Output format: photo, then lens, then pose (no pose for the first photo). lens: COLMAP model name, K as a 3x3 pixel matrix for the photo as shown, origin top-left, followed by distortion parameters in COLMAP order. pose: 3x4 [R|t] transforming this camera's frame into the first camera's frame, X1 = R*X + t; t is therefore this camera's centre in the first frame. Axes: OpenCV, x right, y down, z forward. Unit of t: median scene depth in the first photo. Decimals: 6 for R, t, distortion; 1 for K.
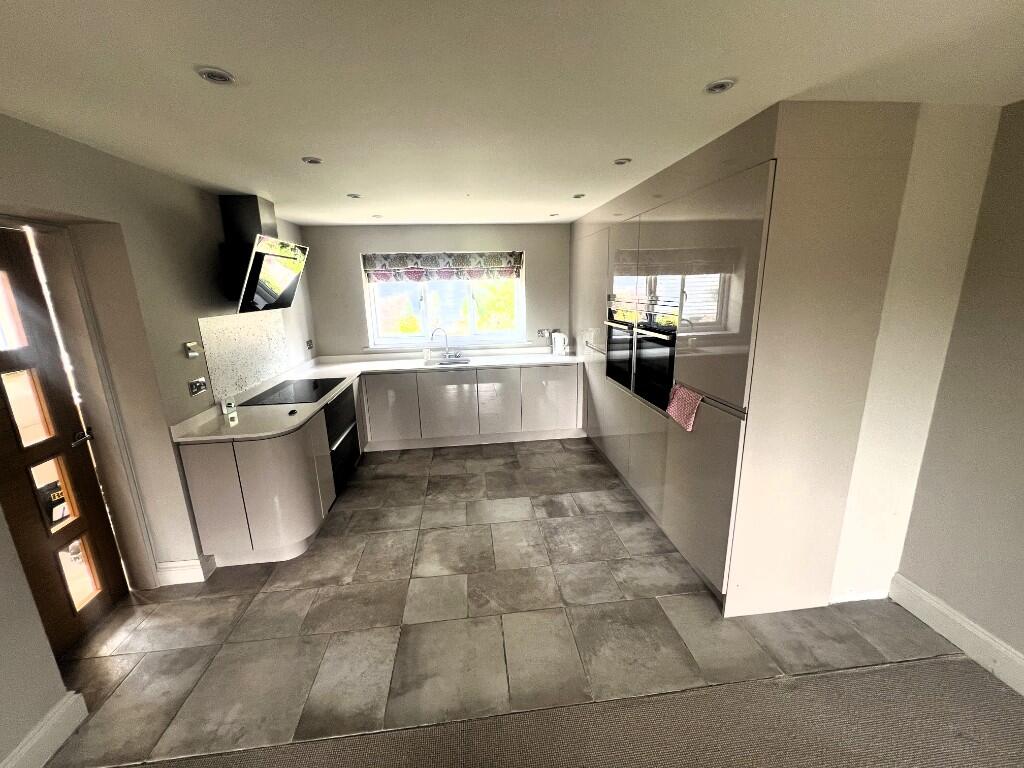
lens RADIAL K [[409.0, 0, 512.0], [0, 409.0, 384.0], [0, 0, 1]] dist [0.000860, 0.000180]
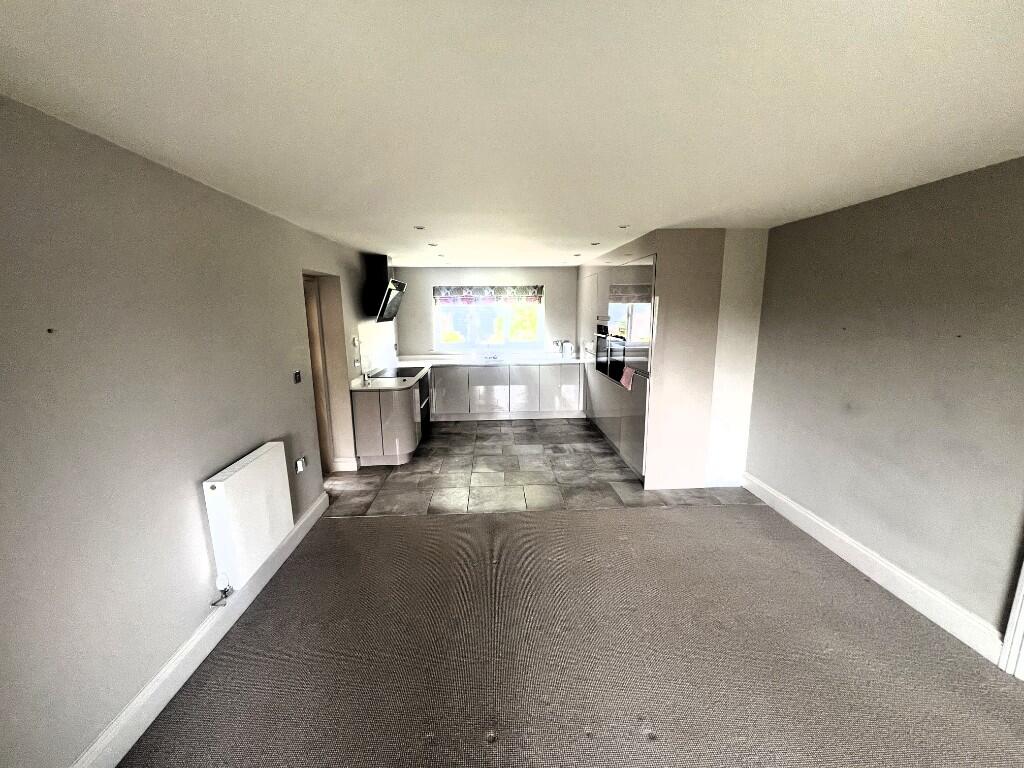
lens RADIAL K [[409.0, 0, 512.0], [0, 409.0, 384.0], [0, 0, 1]] dist [0.000860, 0.000180]
pose [[0.997927, 0.026244, -0.058758, 0.012271], [-0.029258, 0.998268, -0.051032, 0.121313], [0.057317, 0.052645, 0.996967, -0.522410]]
